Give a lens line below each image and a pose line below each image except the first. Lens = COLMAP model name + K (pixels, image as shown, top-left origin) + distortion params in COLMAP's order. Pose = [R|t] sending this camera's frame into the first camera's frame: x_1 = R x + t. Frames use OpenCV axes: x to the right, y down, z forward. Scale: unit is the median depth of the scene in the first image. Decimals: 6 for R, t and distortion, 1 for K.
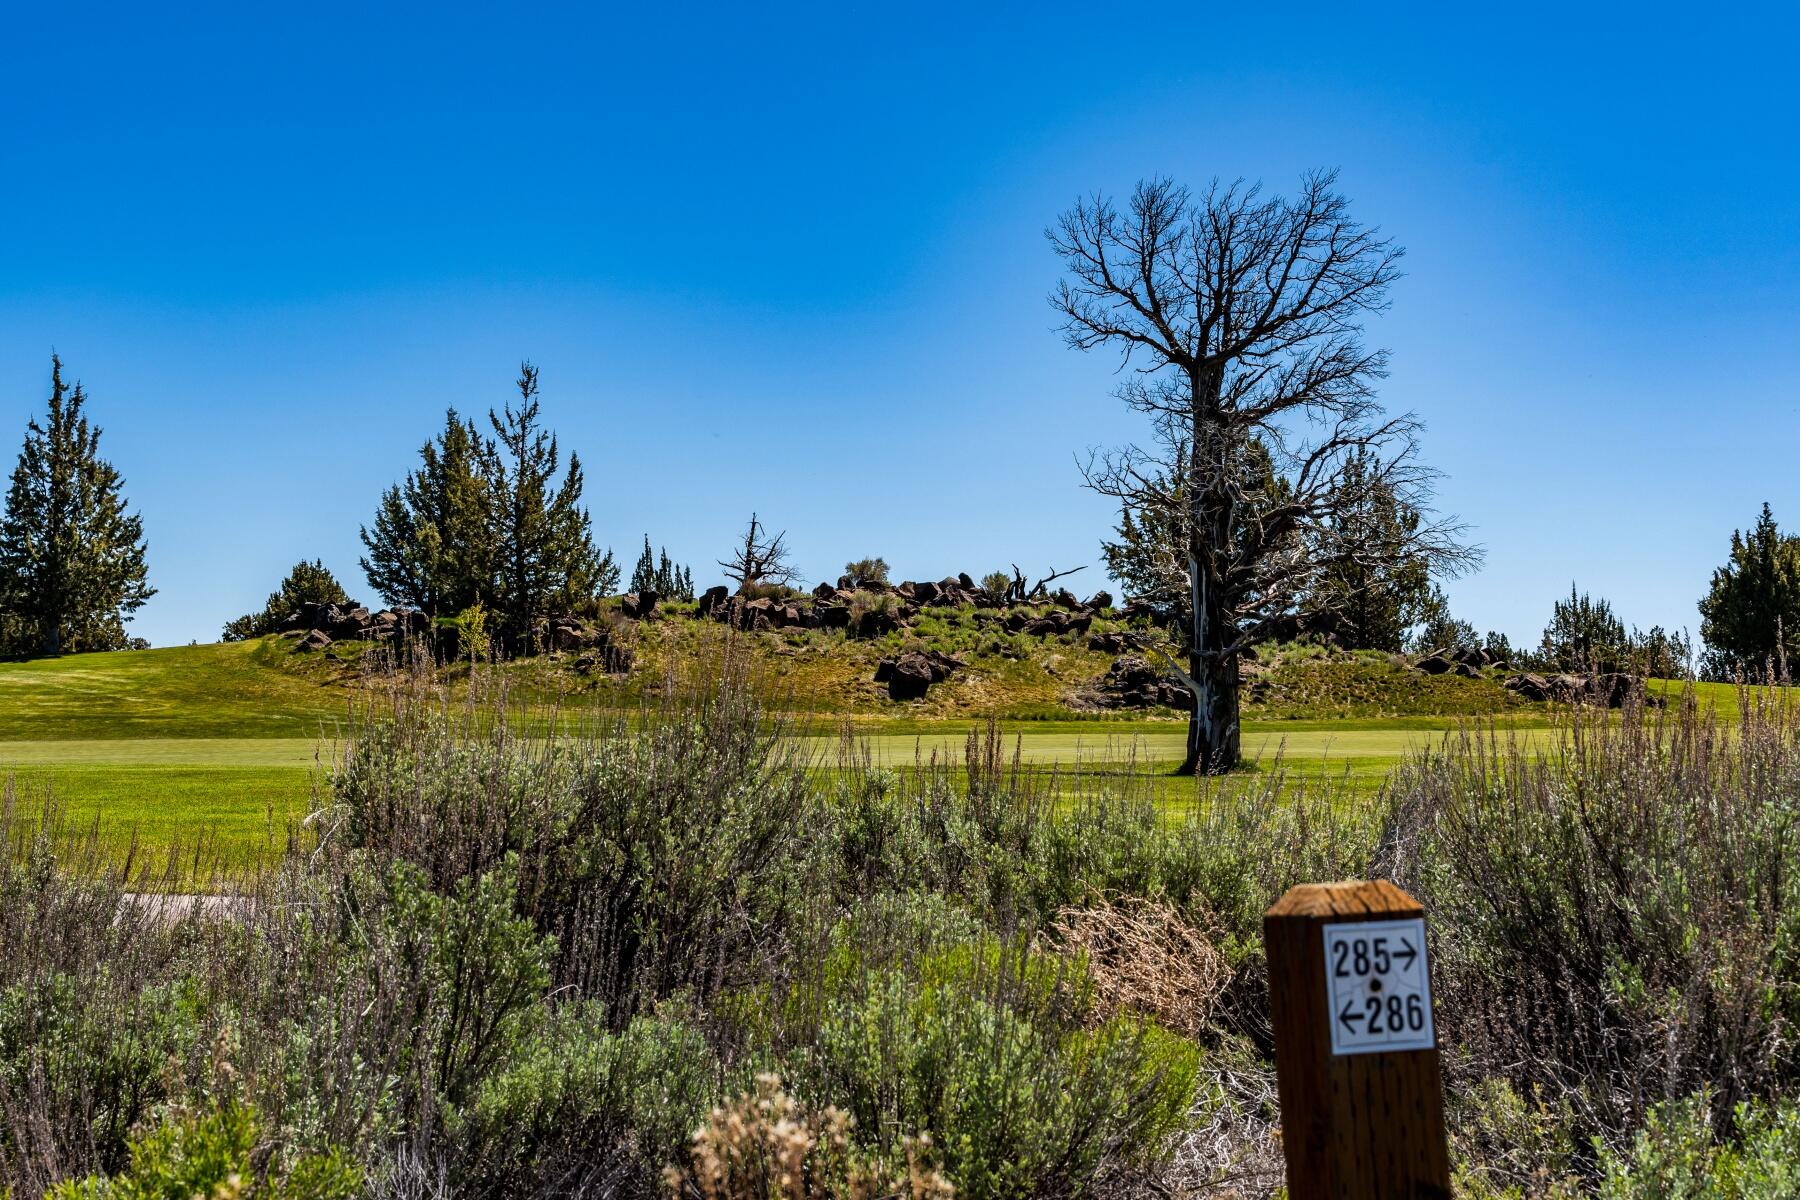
lens RADIAL K [[2249.5, 0, 906.0], [0, 2249.5, 592.4], [0, 0, 1]] dist [-0.018765, 0.000000]
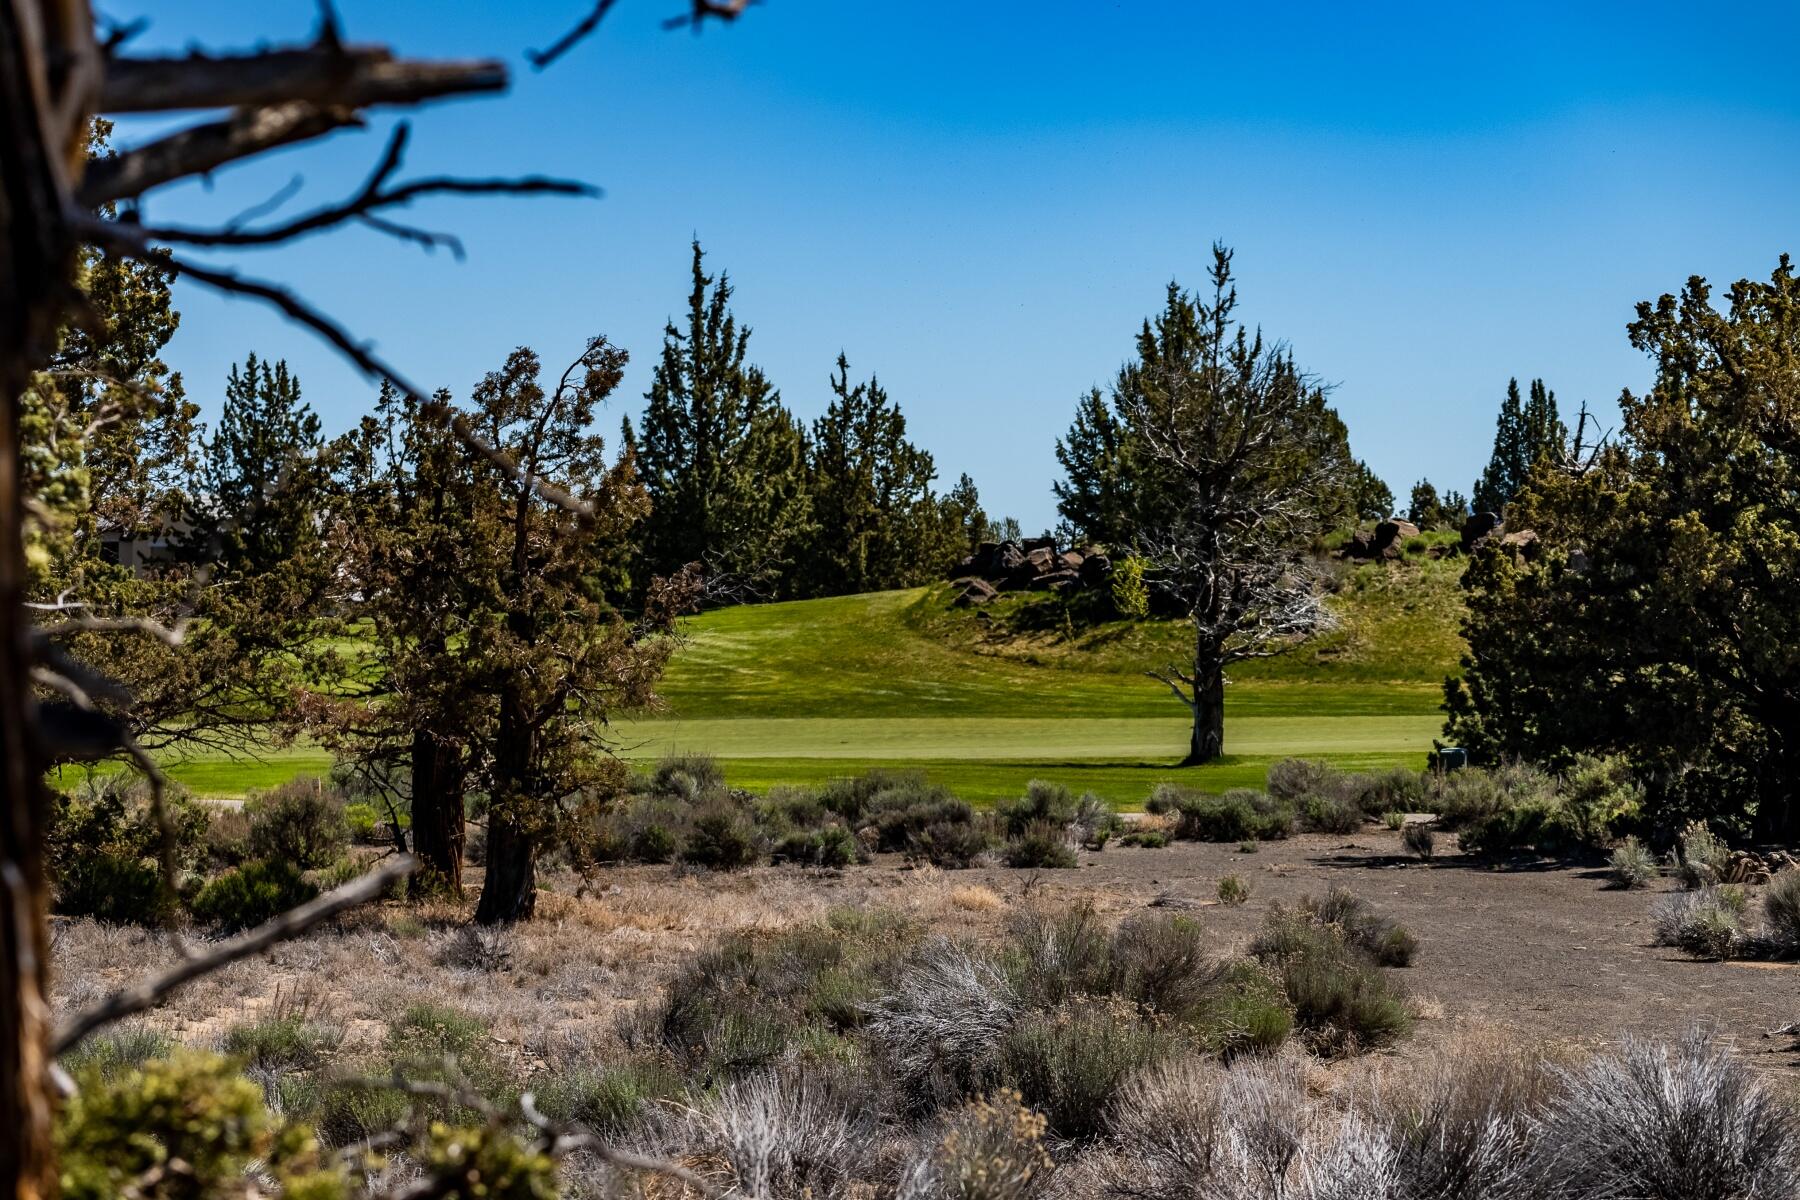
lens RADIAL K [[6347.4, 0, 900.2], [0, 6347.4, 601.1], [0, 0, 1]] dist [-0.341907, 0.000000]
pose [[0.914000, -0.005246, -0.405680, 0.649097], [0.029672, 0.998103, 0.053946, -0.100848], [0.404628, -0.061344, 0.912422, -1.126644]]
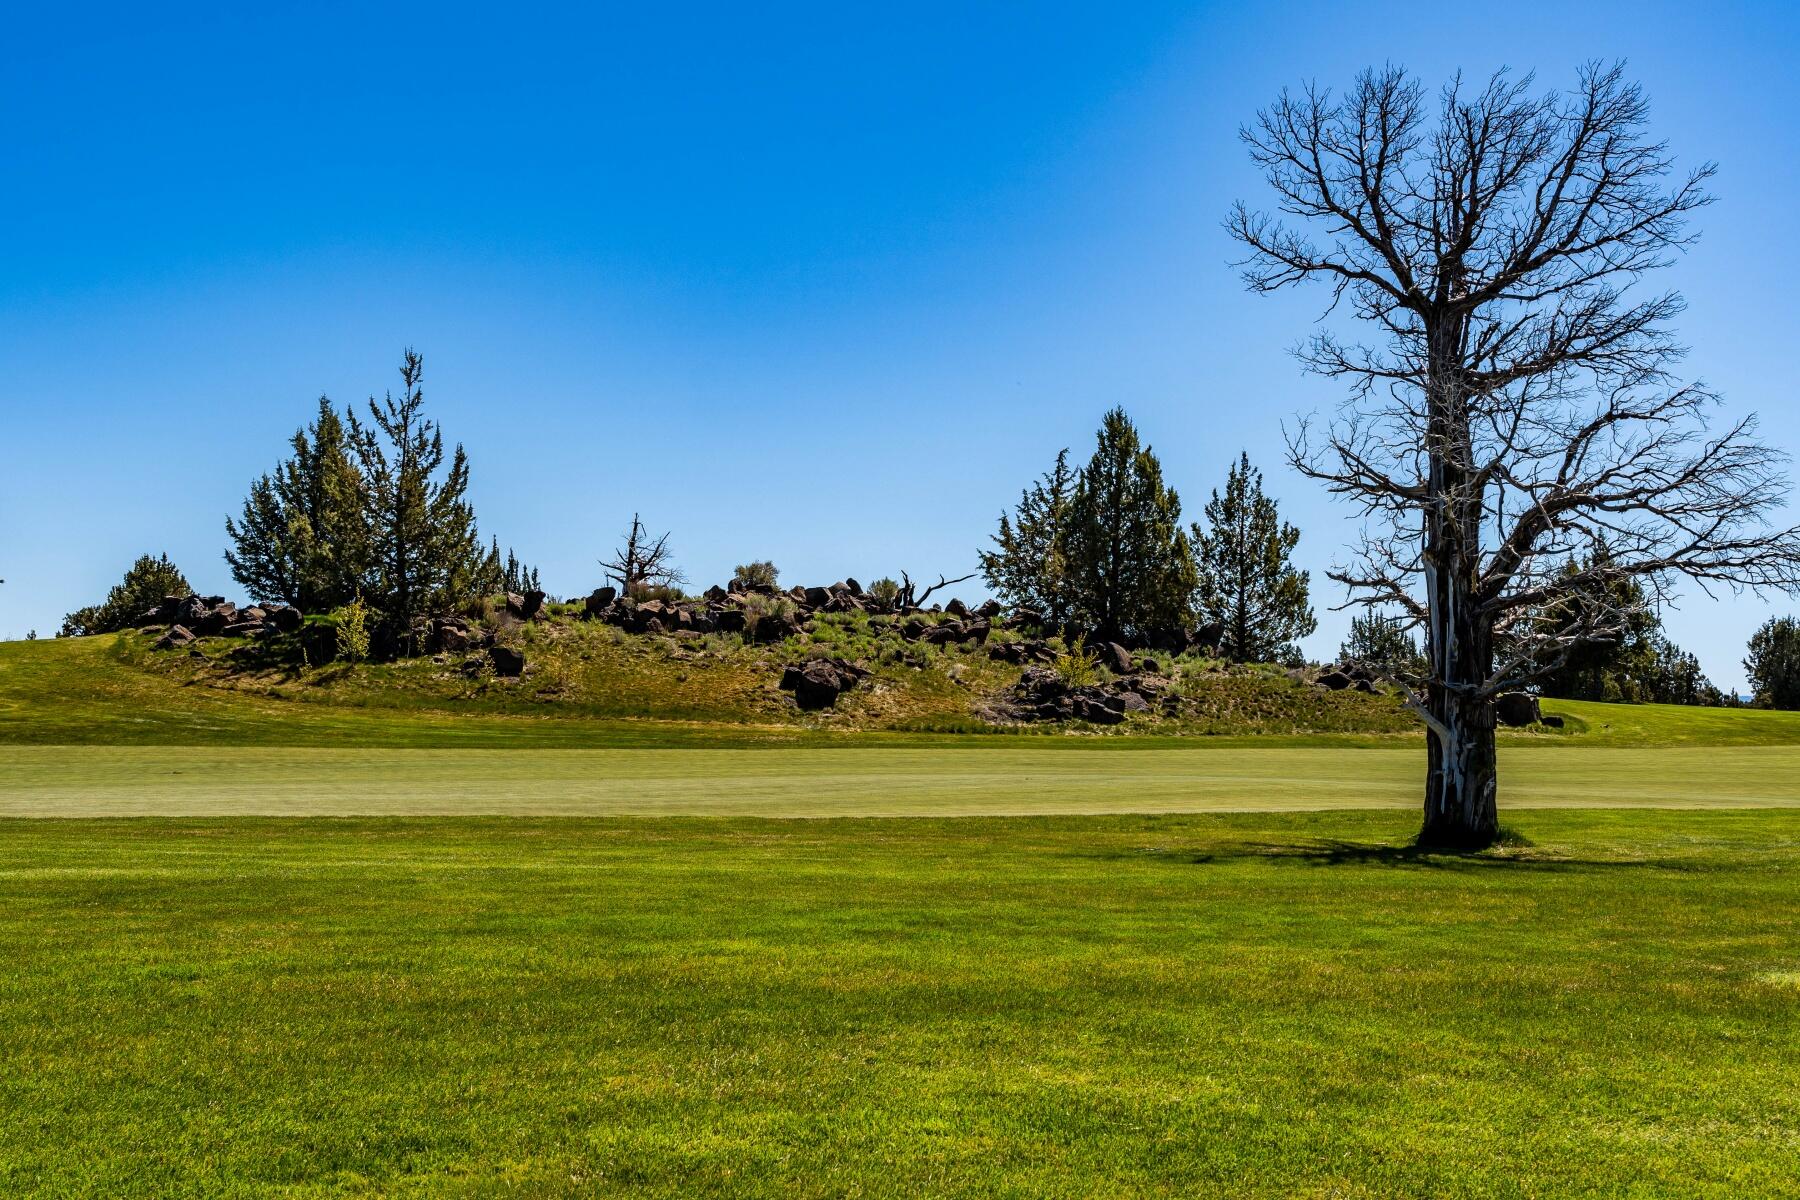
lens RADIAL K [[2033.1, 0, 901.3], [0, 2033.1, 610.6], [0, 0, 1]] dist [-0.001464, 0.000000]
pose [[0.995010, 0.018198, 0.098097, -0.044500], [-0.018779, 0.999811, 0.005007, 0.000522], [-0.097987, -0.006824, 0.995164, 0.121094]]
